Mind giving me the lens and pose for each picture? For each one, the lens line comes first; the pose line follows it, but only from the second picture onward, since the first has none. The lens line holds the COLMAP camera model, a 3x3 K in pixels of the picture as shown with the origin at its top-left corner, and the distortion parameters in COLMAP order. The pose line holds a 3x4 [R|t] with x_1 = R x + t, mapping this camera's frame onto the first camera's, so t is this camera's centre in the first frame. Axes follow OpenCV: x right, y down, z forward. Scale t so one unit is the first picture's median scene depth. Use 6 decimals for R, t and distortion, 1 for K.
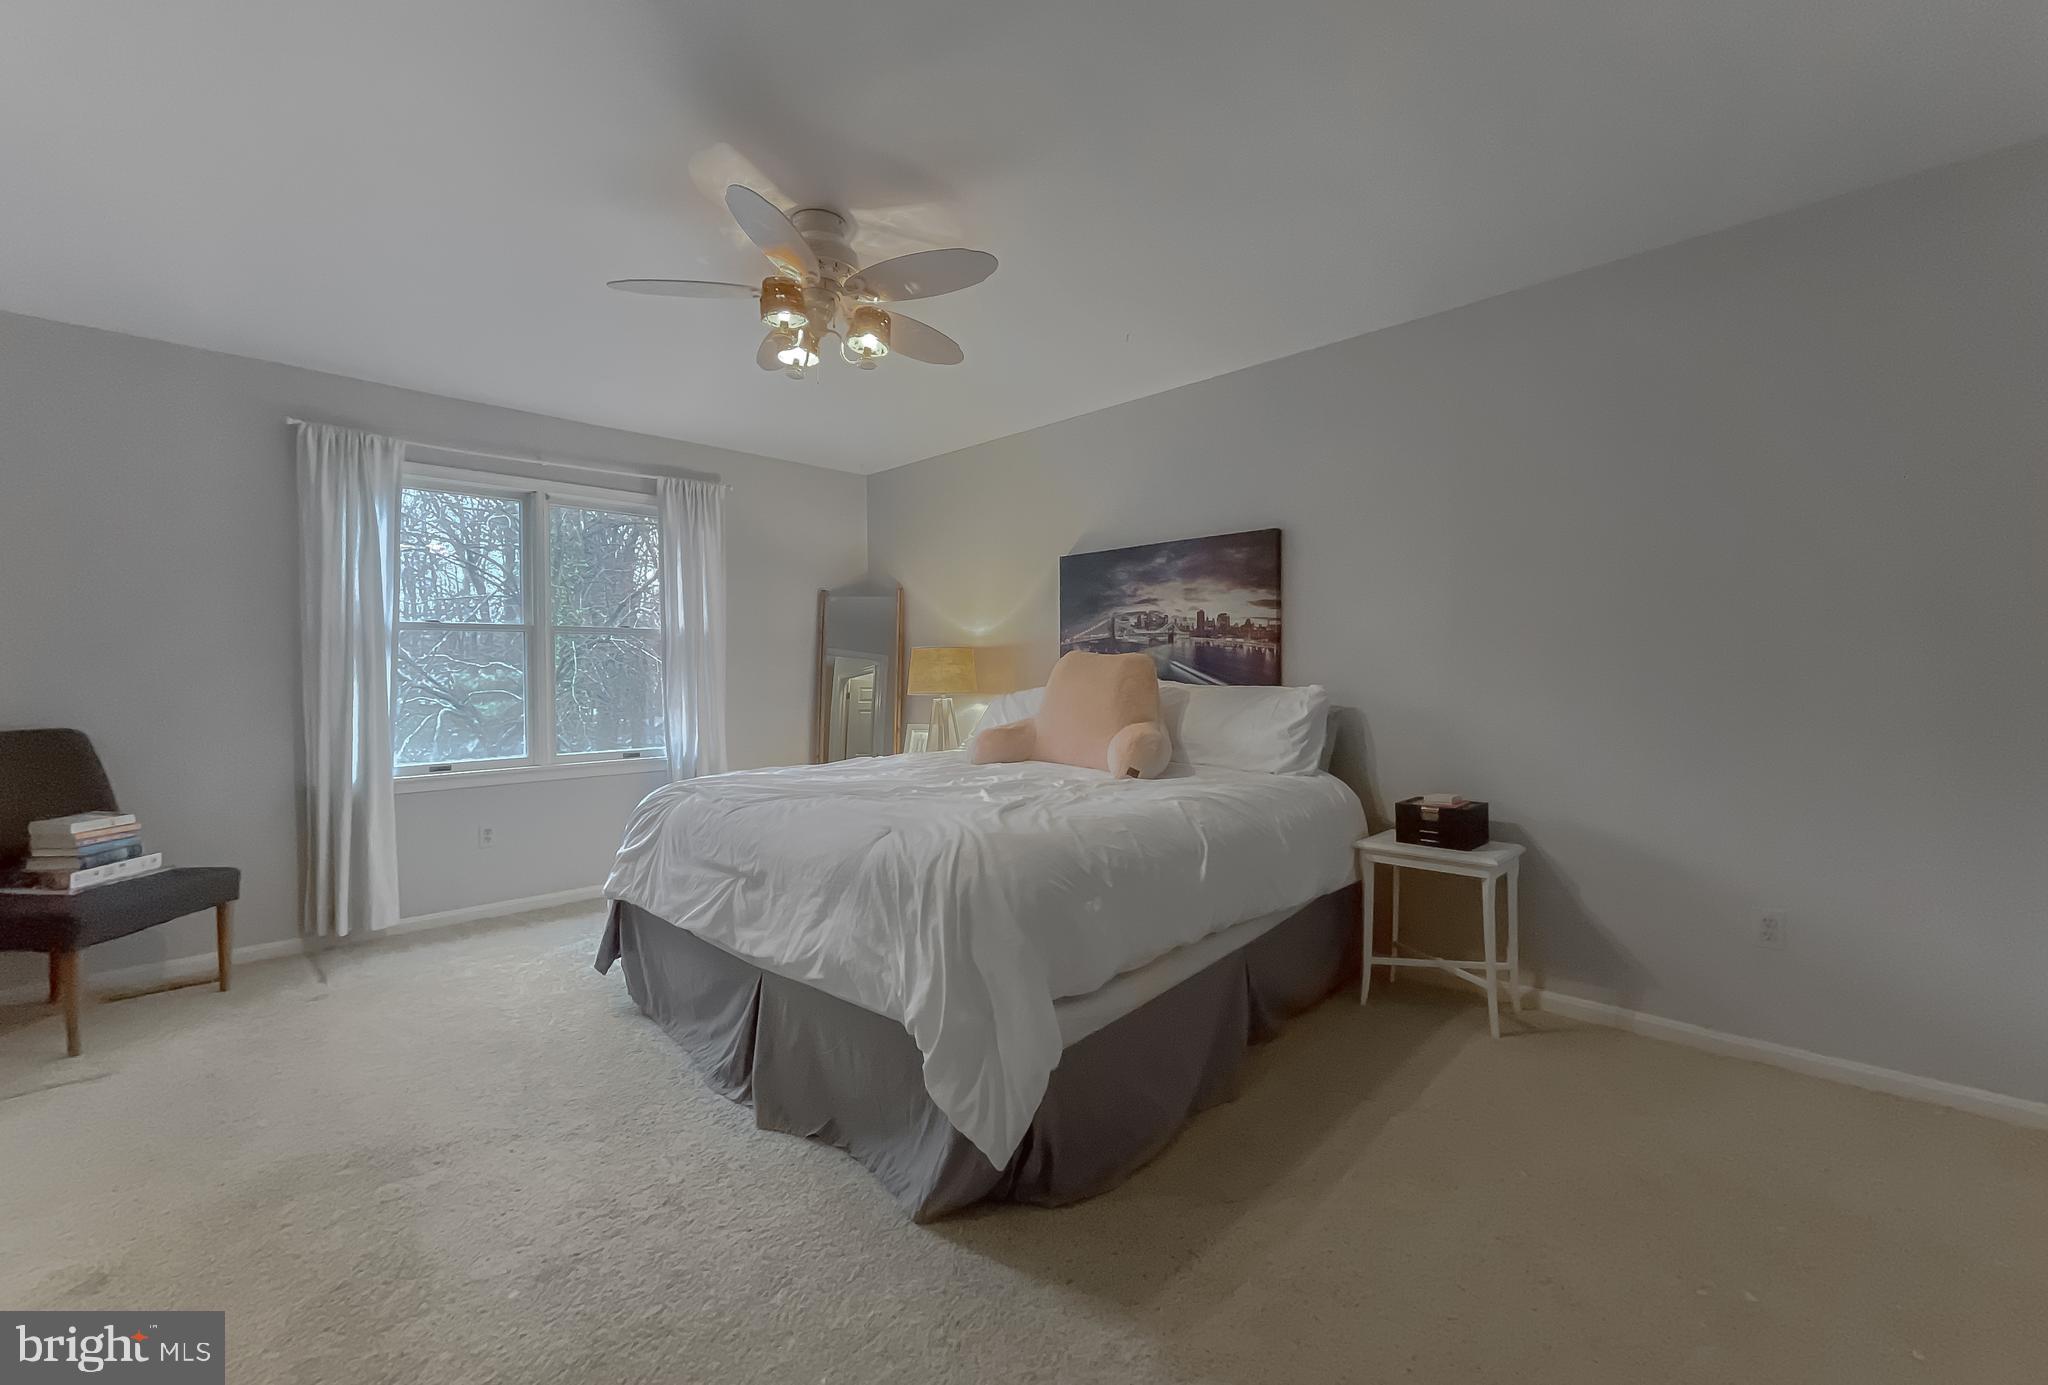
lens RADIAL K [[854.5, 0, 1037.6], [0, 854.5, 692.7], [0, 0, 1]] dist [0.000309, 0.000118]
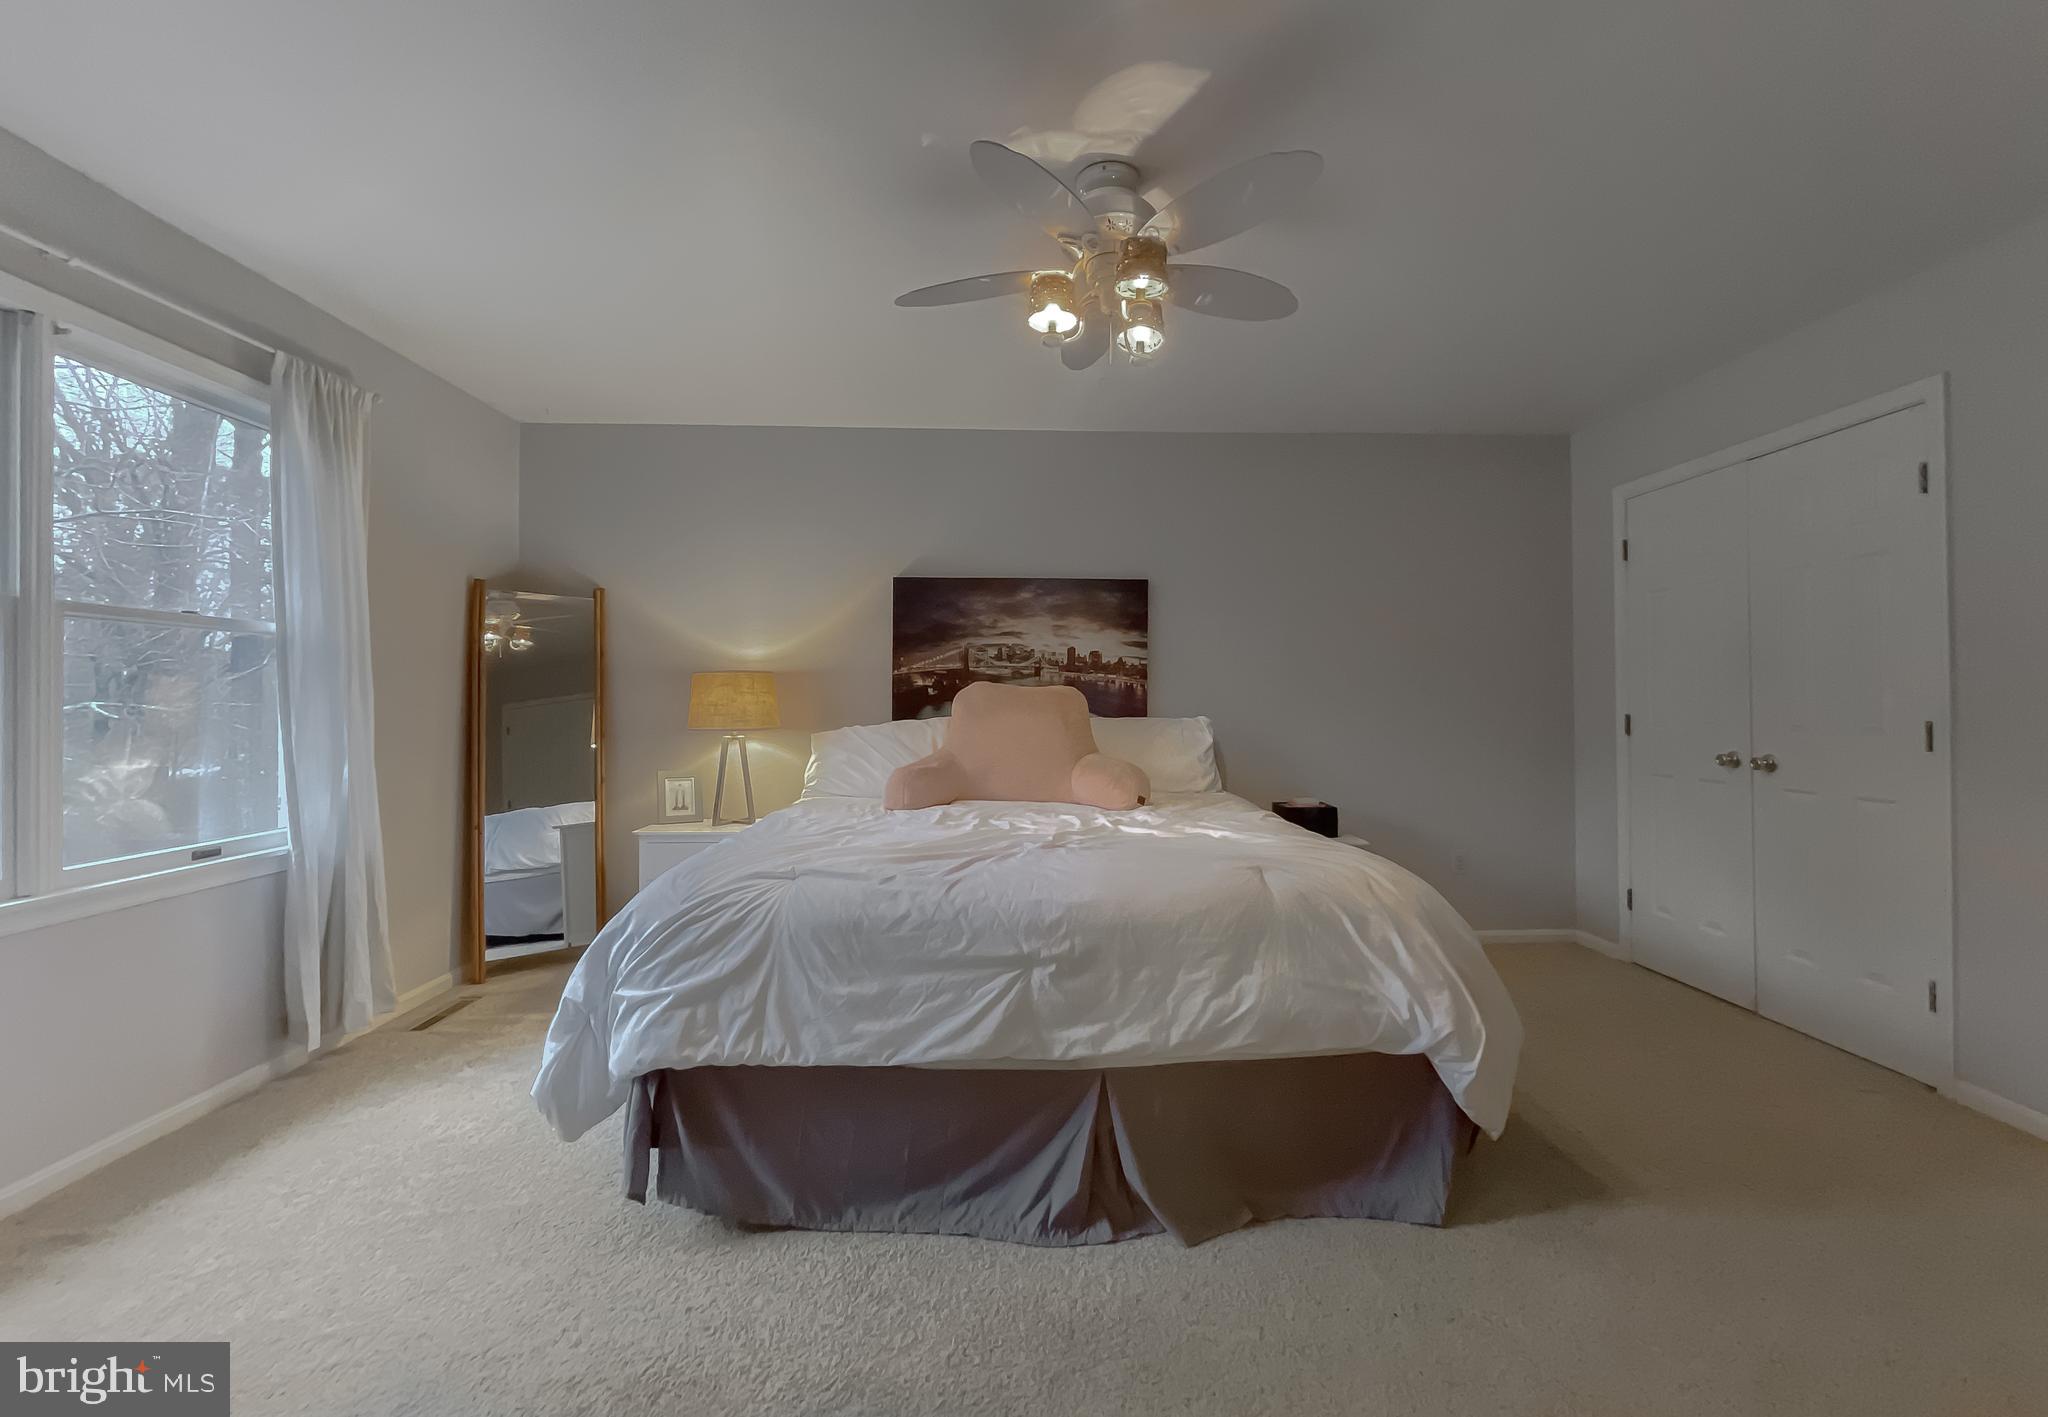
lens RADIAL K [[845.8, 0, 1065.9], [0, 845.8, 706.7], [0, 0, 1]] dist [-0.002917, -0.000268]
pose [[0.683106, 0.004863, 0.730303, -0.574792], [0.010827, 0.999801, -0.016784, -0.004536], [-0.730239, 0.019372, 0.682917, 0.288847]]
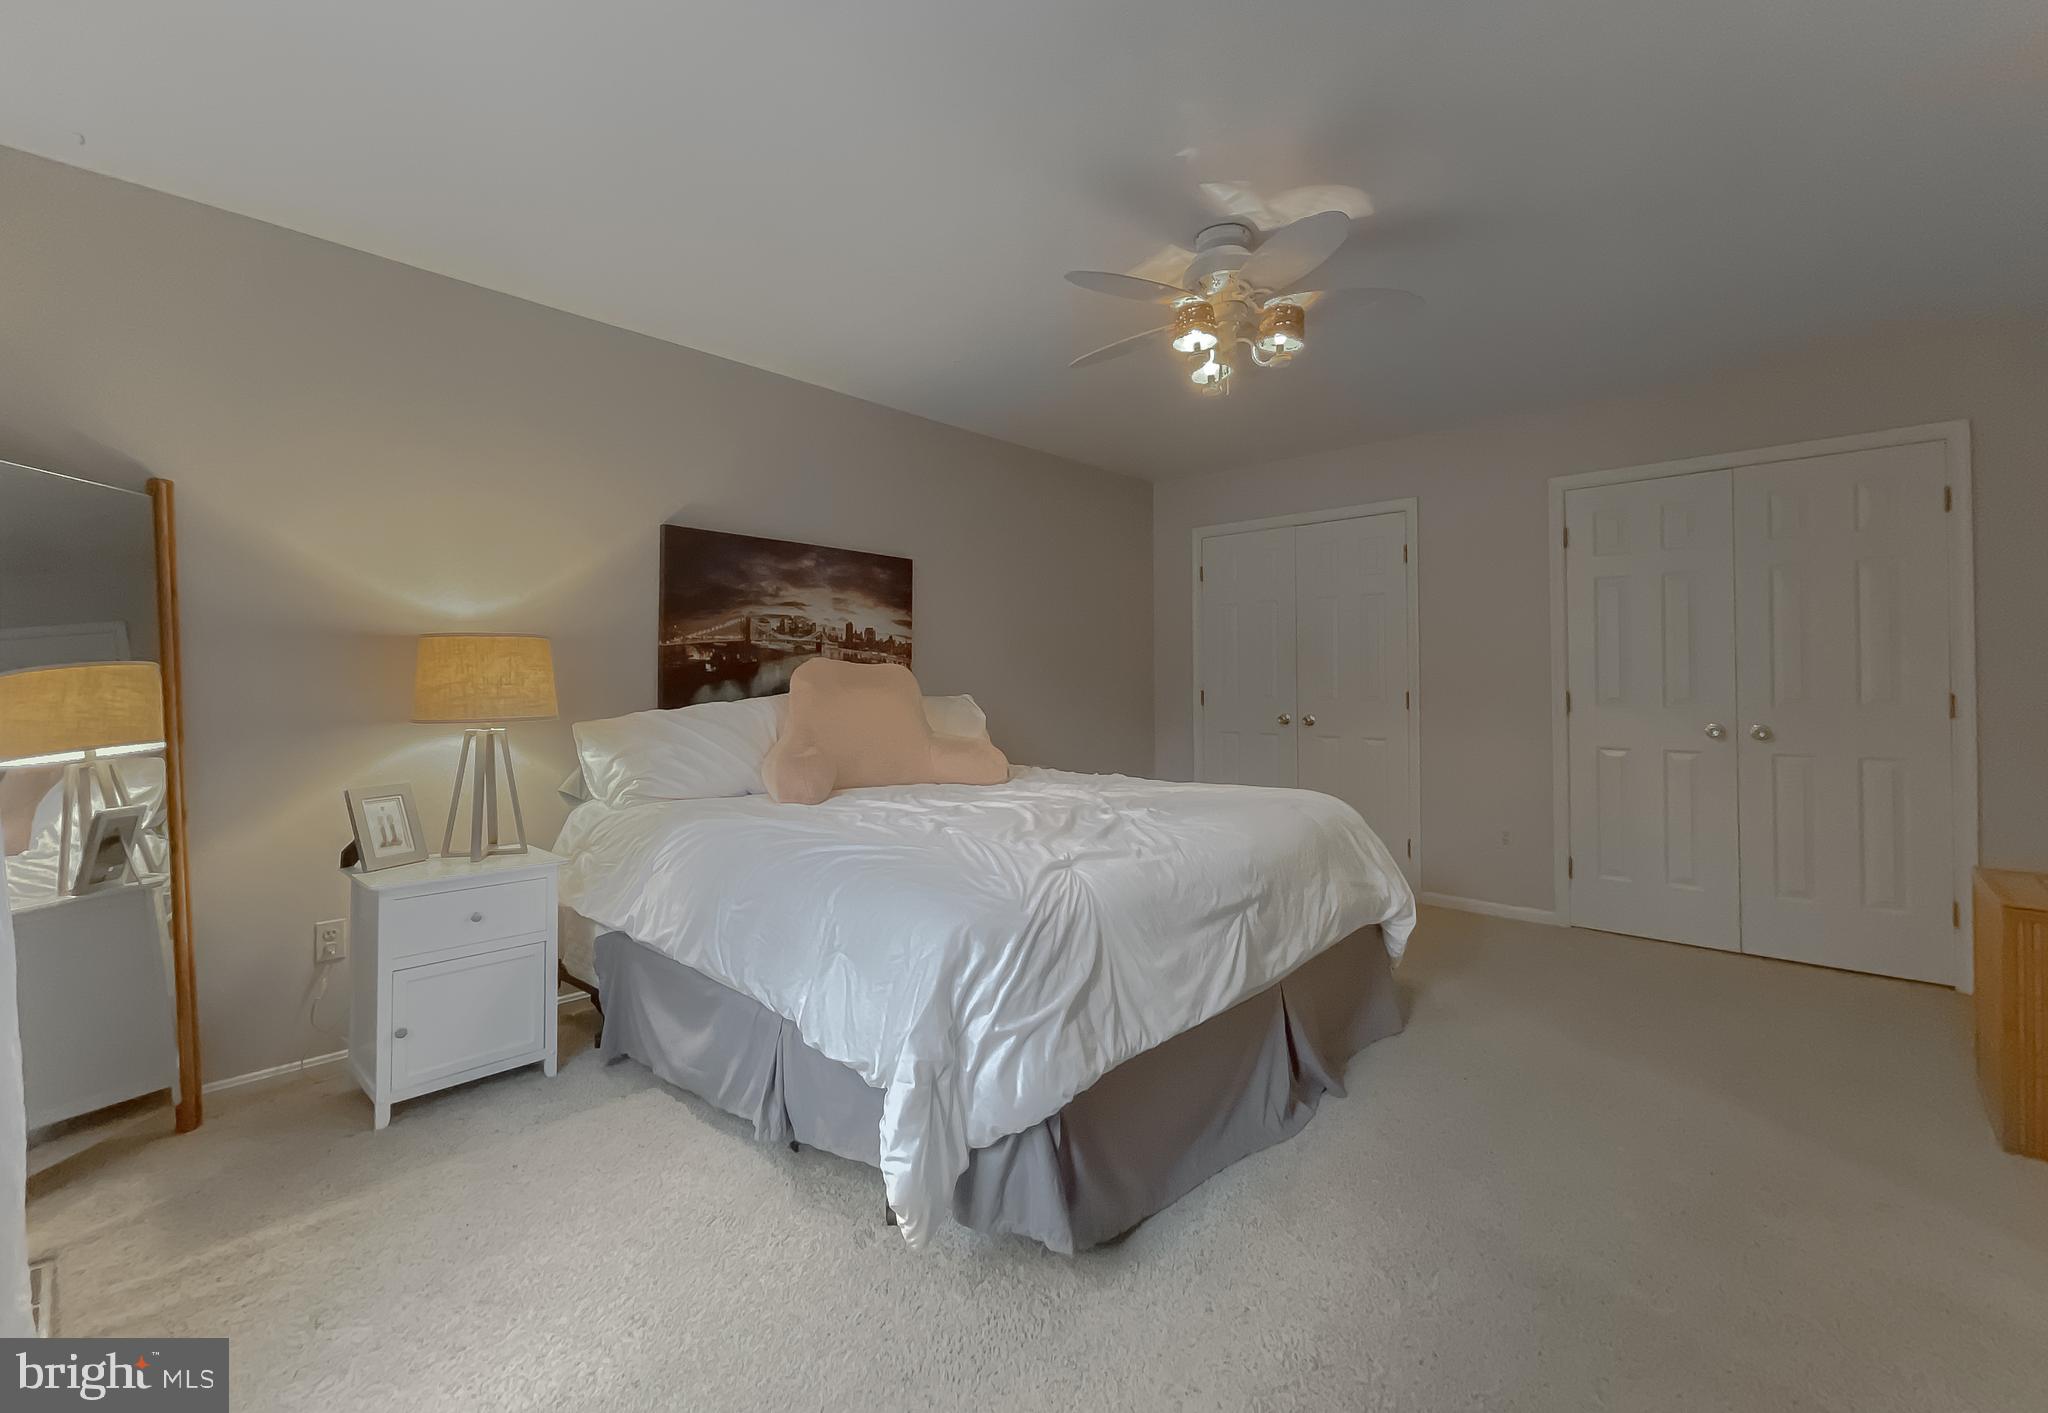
lens RADIAL K [[845.8, 0, 1039.0], [0, 845.8, 670.8], [0, 0, 1]] dist [-0.002917, -0.000268]
pose [[-0.019274, 0.025326, 0.999493, -0.796778], [0.024730, 0.999385, -0.024847, -0.009338], [-0.999508, 0.024239, -0.019889, 0.793739]]
